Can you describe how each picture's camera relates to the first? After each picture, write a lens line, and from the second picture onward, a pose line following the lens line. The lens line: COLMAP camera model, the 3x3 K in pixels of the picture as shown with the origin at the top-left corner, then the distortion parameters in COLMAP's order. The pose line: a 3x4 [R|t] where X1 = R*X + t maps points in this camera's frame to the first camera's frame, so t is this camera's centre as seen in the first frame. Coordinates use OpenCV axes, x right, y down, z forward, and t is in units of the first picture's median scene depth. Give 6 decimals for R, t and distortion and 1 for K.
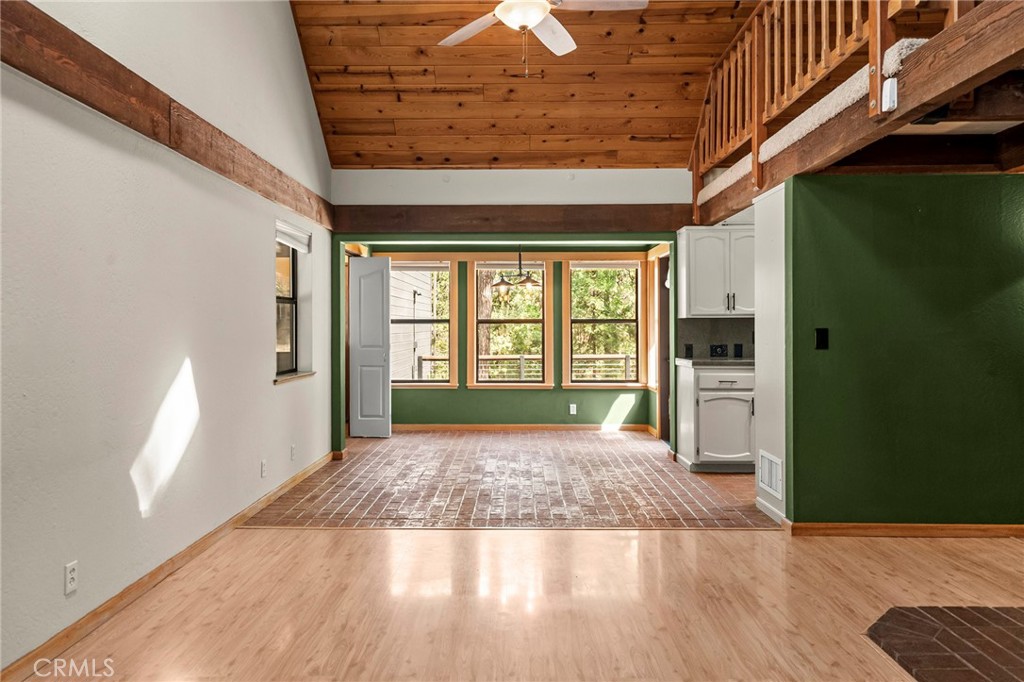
lens RADIAL K [[685.3, 0, 510.7], [0, 685.3, 328.3], [0, 0, 1]] dist [0.003260, 0.000068]
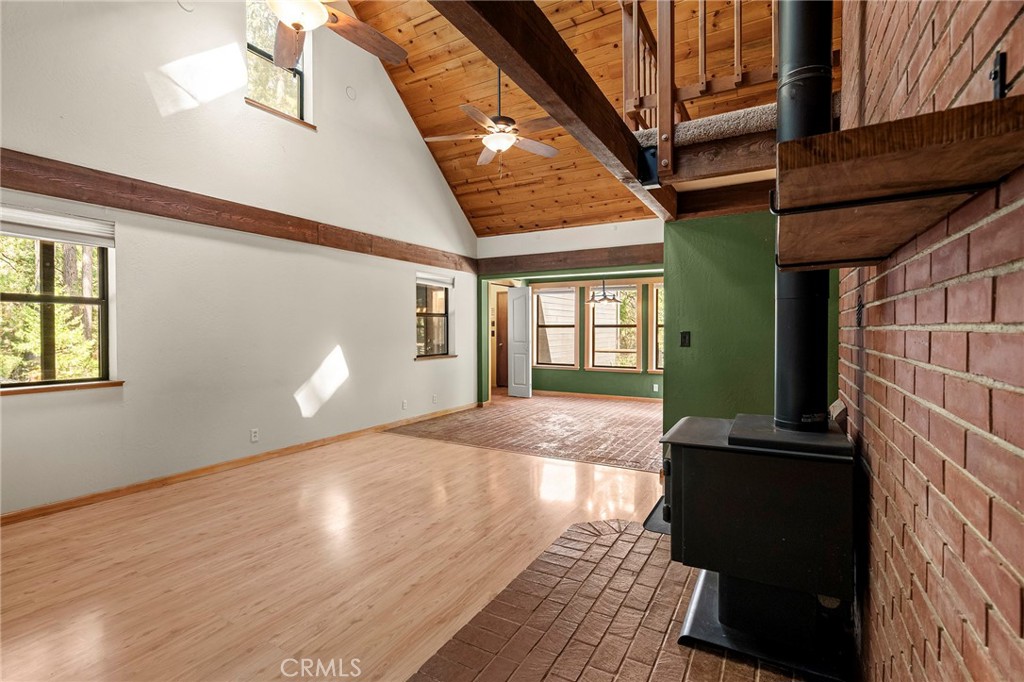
lens RADIAL K [[473.9, 0, 511.5], [0, 473.9, 338.5], [0, 0, 1]] dist [-0.000348, 0.000566]
pose [[0.876454, 0.009920, -0.481383, 0.409926], [-0.001449, 0.999838, 0.017964, -0.001807], [0.481483, -0.015047, 0.876326, -0.002850]]
